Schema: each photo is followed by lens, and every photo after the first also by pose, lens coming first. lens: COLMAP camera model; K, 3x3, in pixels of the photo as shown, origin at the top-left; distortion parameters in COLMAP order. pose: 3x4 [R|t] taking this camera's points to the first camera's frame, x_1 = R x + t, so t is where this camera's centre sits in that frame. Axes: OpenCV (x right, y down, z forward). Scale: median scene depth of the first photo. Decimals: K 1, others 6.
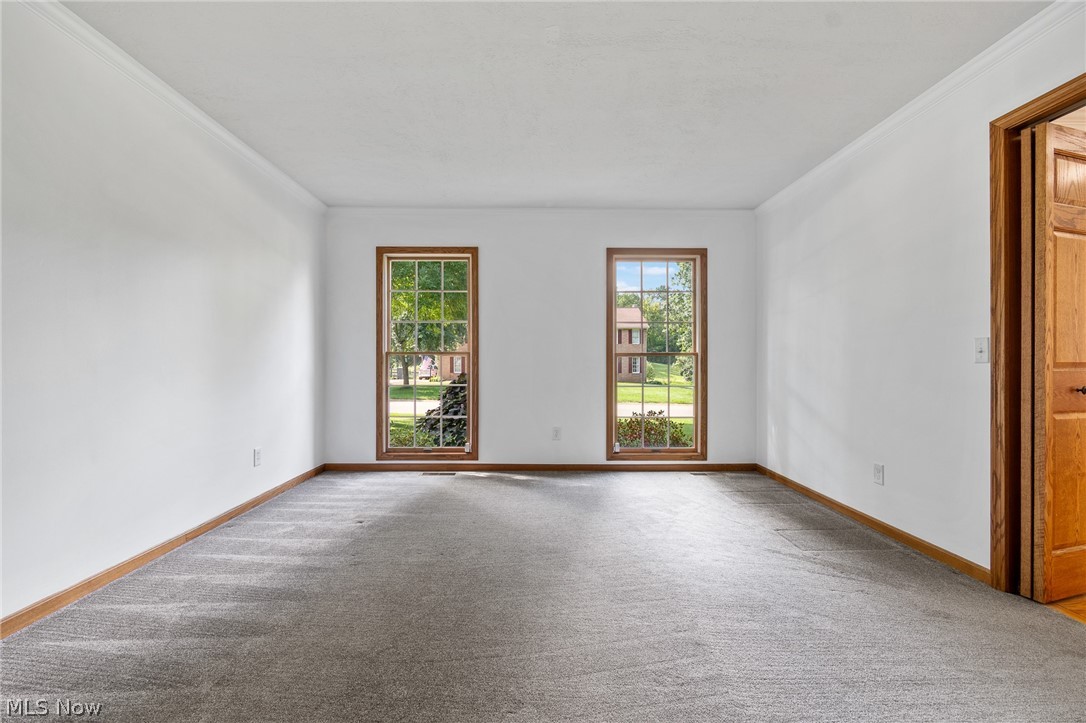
lens RADIAL K [[486.9, 0, 541.2], [0, 486.9, 359.3], [0, 0, 1]] dist [-0.000736, -0.000096]
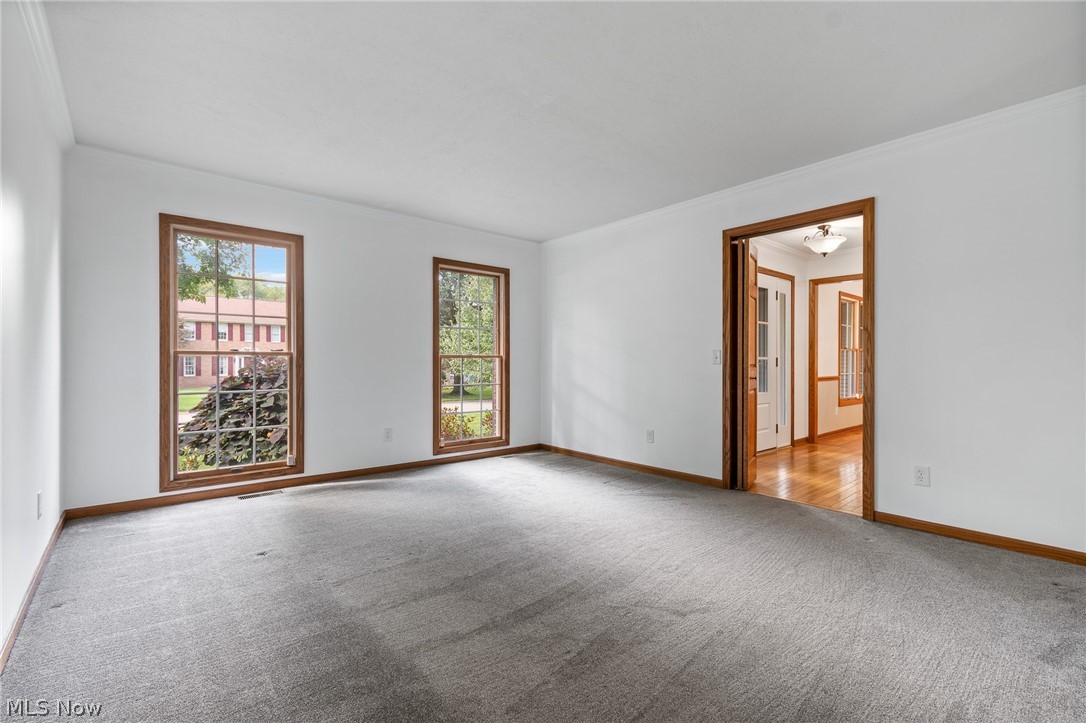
lens RADIAL K [[486.9, 0, 541.2], [0, 486.9, 362.2], [0, 0, 1]] dist [-0.000736, -0.000096]
pose [[0.763675, 0.000865, 0.645601, -0.412747], [-0.004154, 0.999985, 0.003574, -0.002593], [-0.645588, -0.005411, 0.763667, 0.032140]]
